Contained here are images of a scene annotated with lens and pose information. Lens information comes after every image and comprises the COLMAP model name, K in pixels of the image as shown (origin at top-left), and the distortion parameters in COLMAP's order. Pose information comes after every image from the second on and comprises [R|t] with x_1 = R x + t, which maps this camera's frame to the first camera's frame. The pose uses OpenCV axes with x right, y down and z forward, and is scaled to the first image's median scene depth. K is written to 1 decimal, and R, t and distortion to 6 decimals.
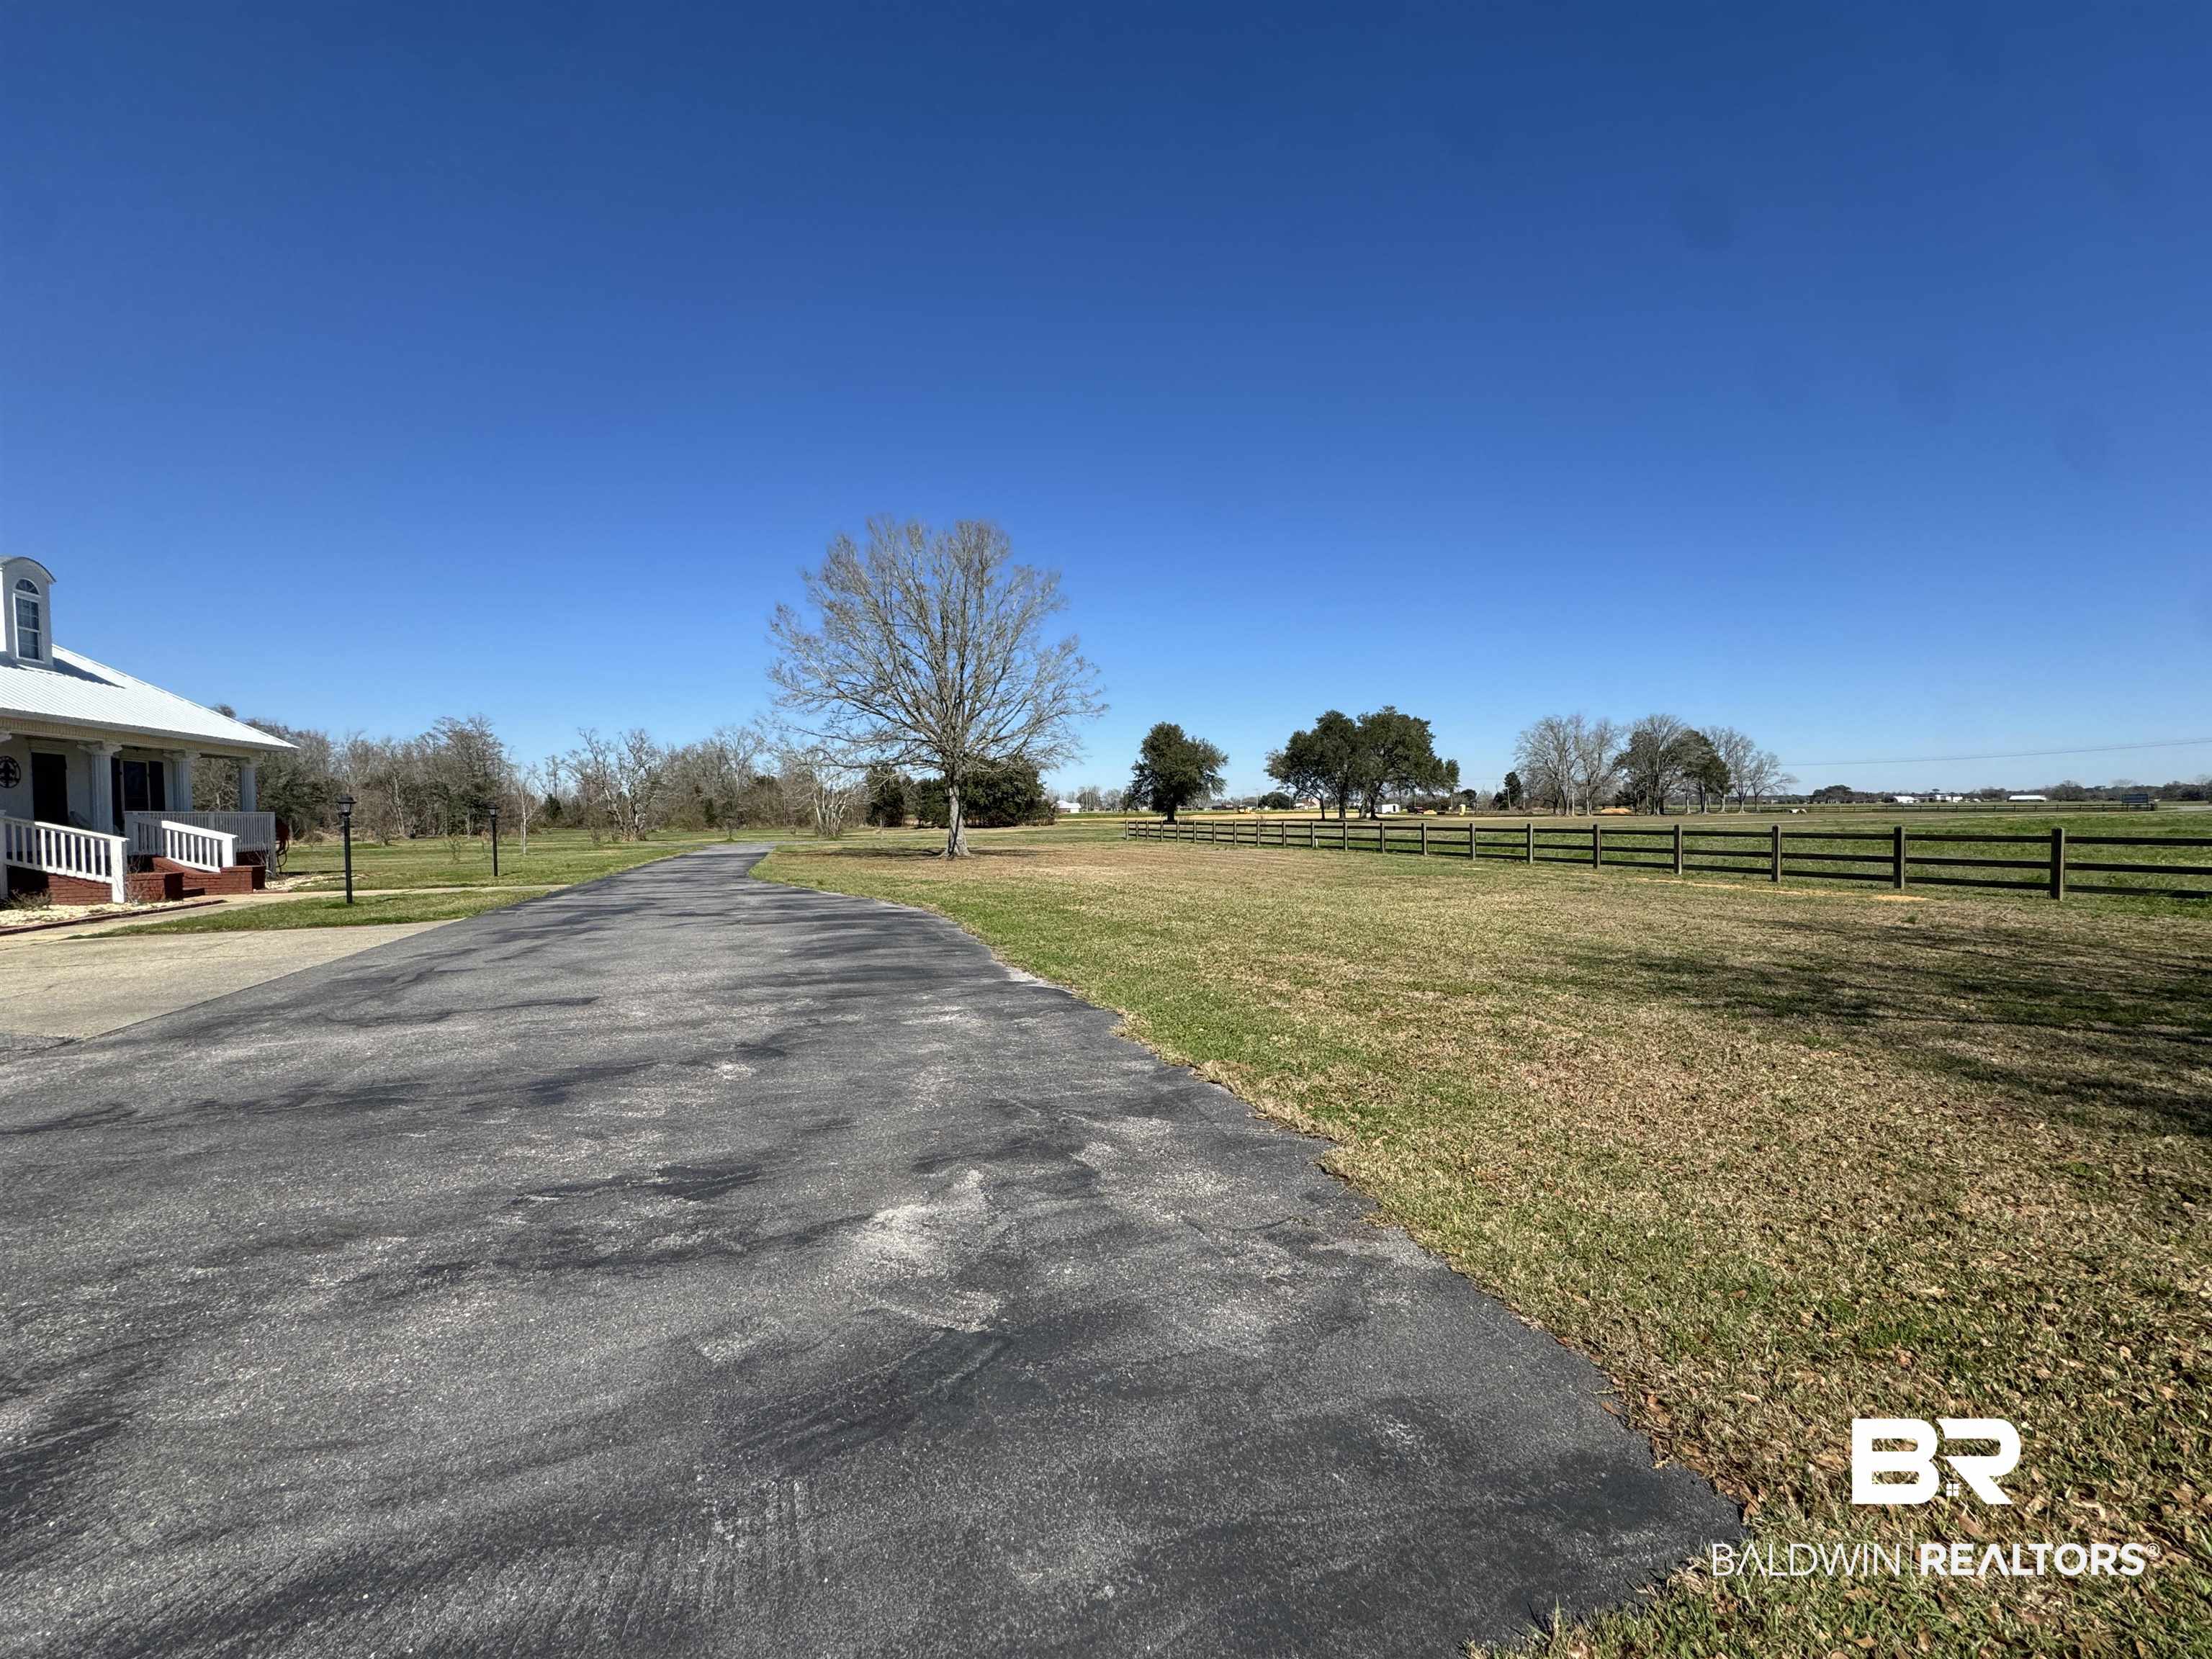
lens RADIAL K [[877.1, 0, 1106.0], [0, 877.1, 829.5], [0, 0, 1]] dist [-0.001629, -0.000008]
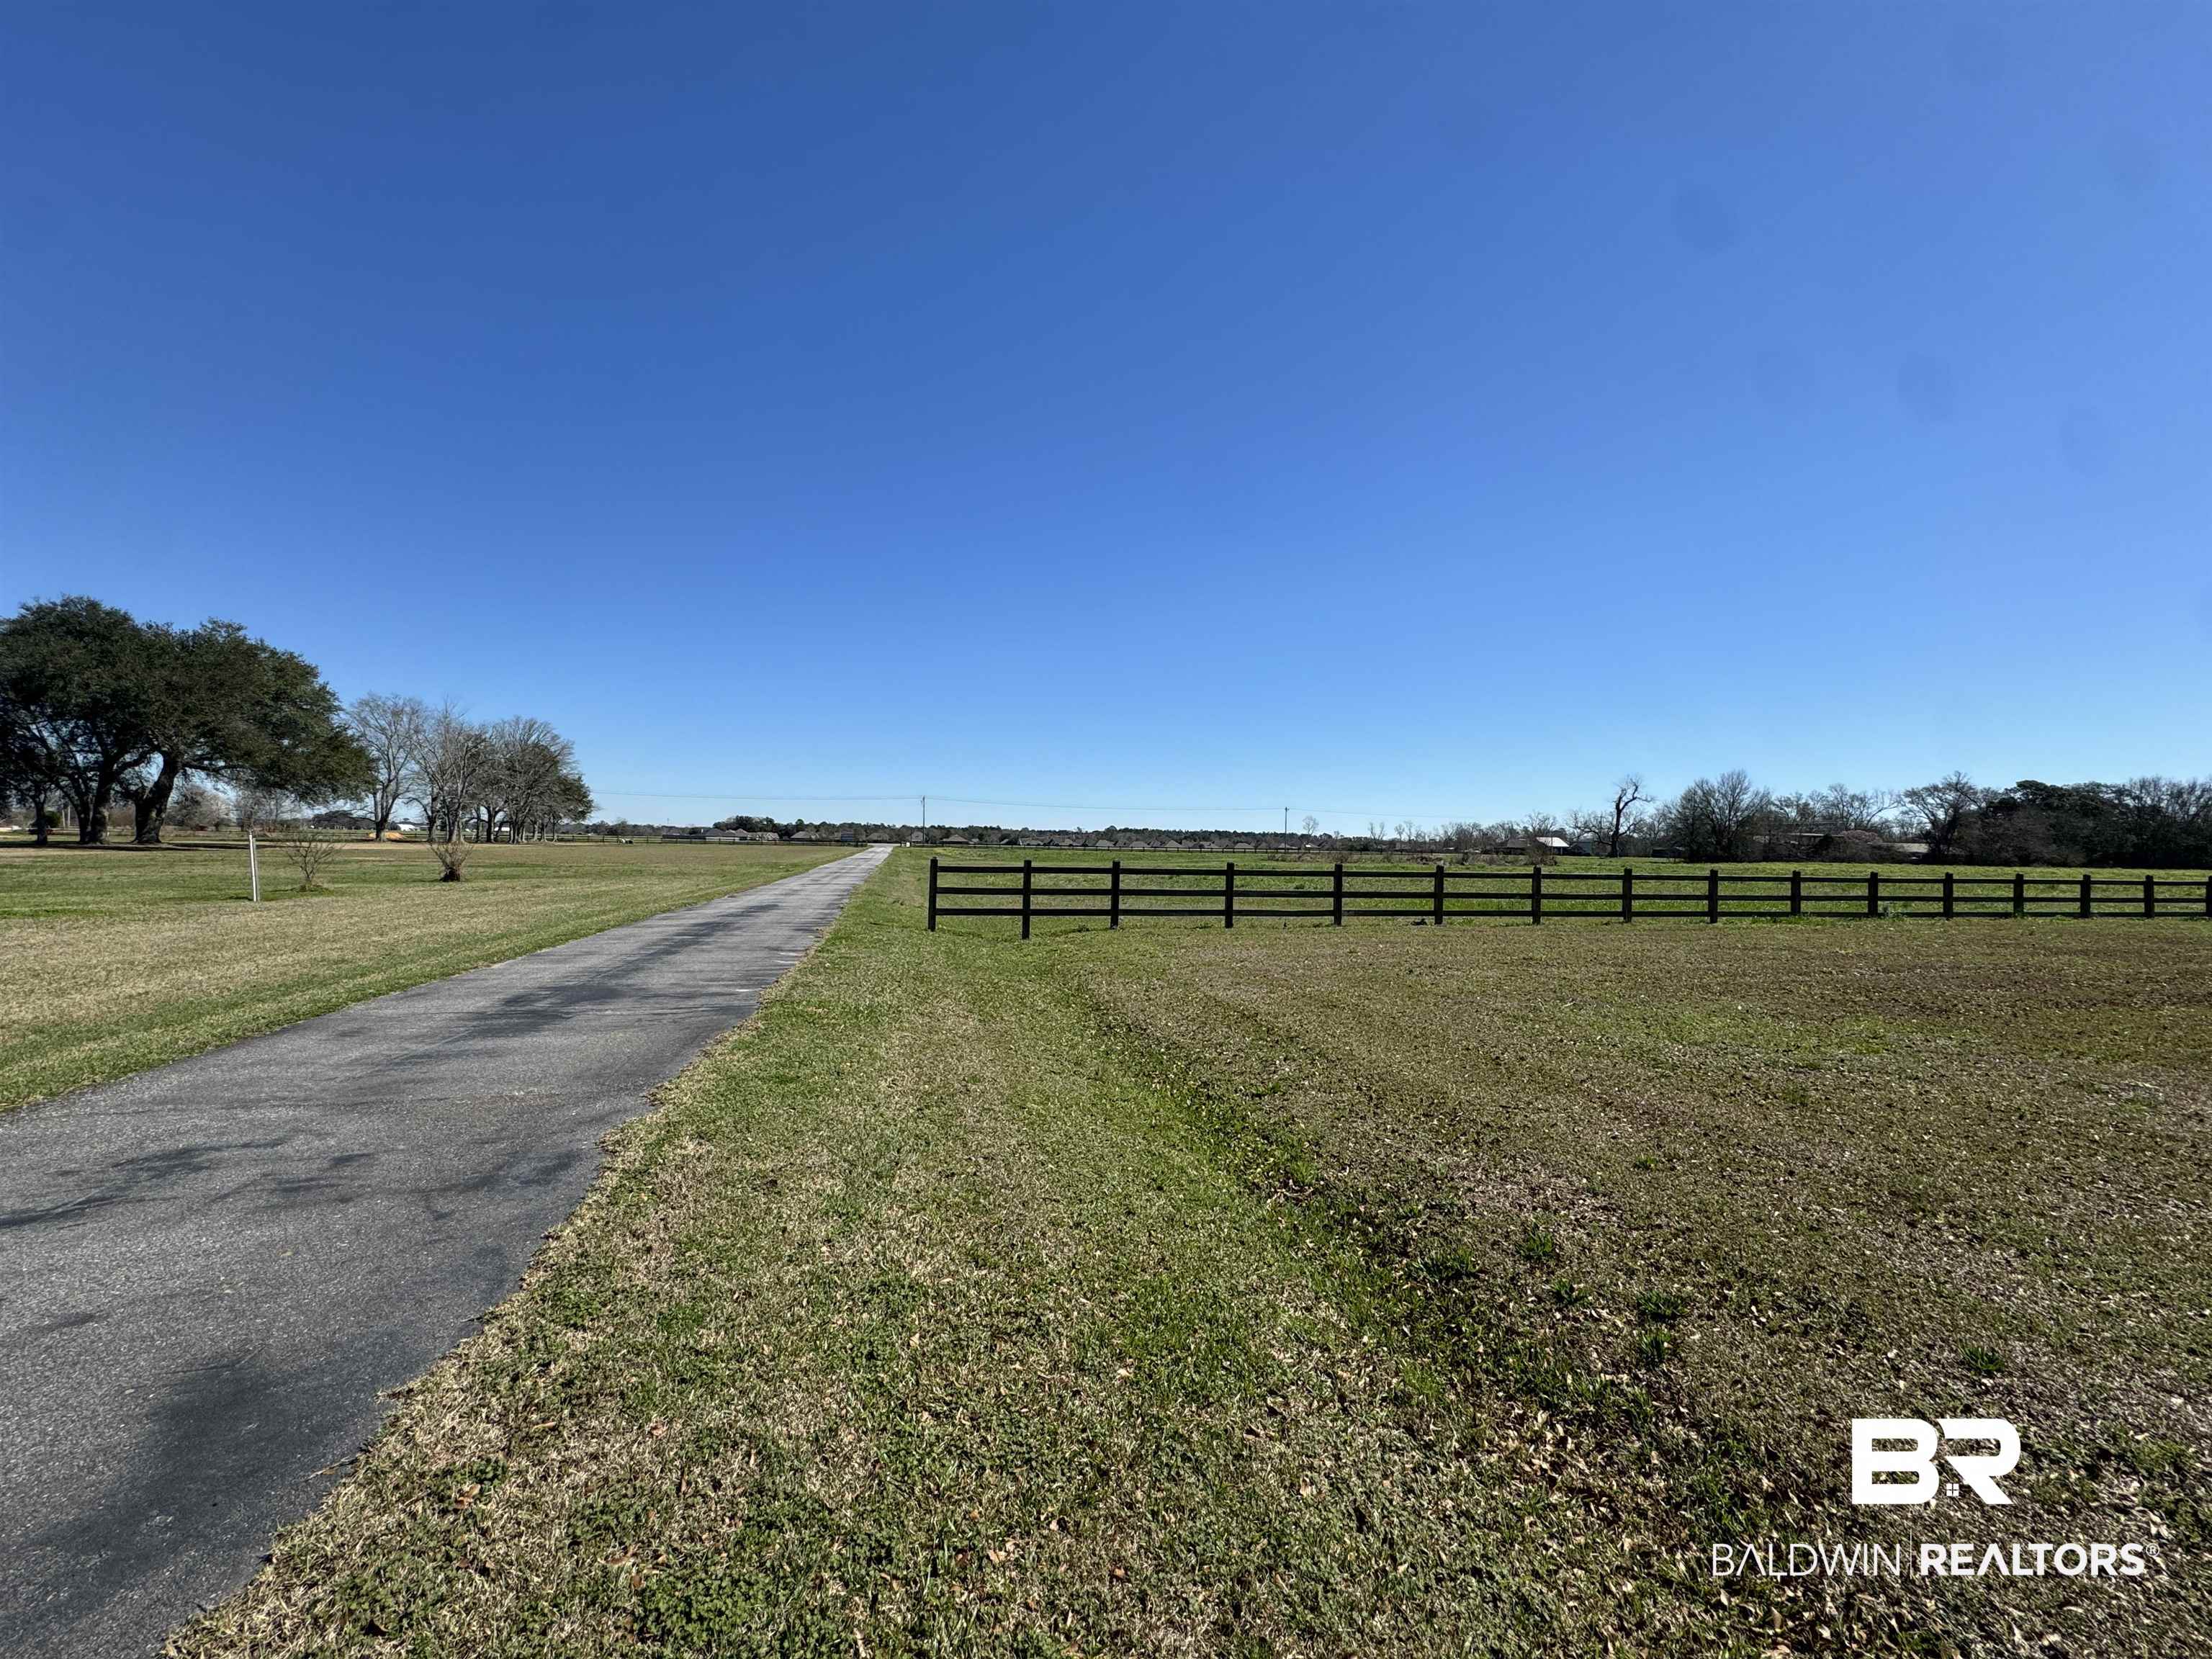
lens RADIAL K [[877.1, 0, 1106.0], [0, 877.1, 829.5], [0, 0, 1]] dist [-0.001629, -0.000008]
pose [[0.143187, 0.030769, 0.989217, -0.311674], [-0.002546, 0.999525, -0.030721, -0.014823], [-0.989692, 0.001880, 0.143197, 1.280361]]
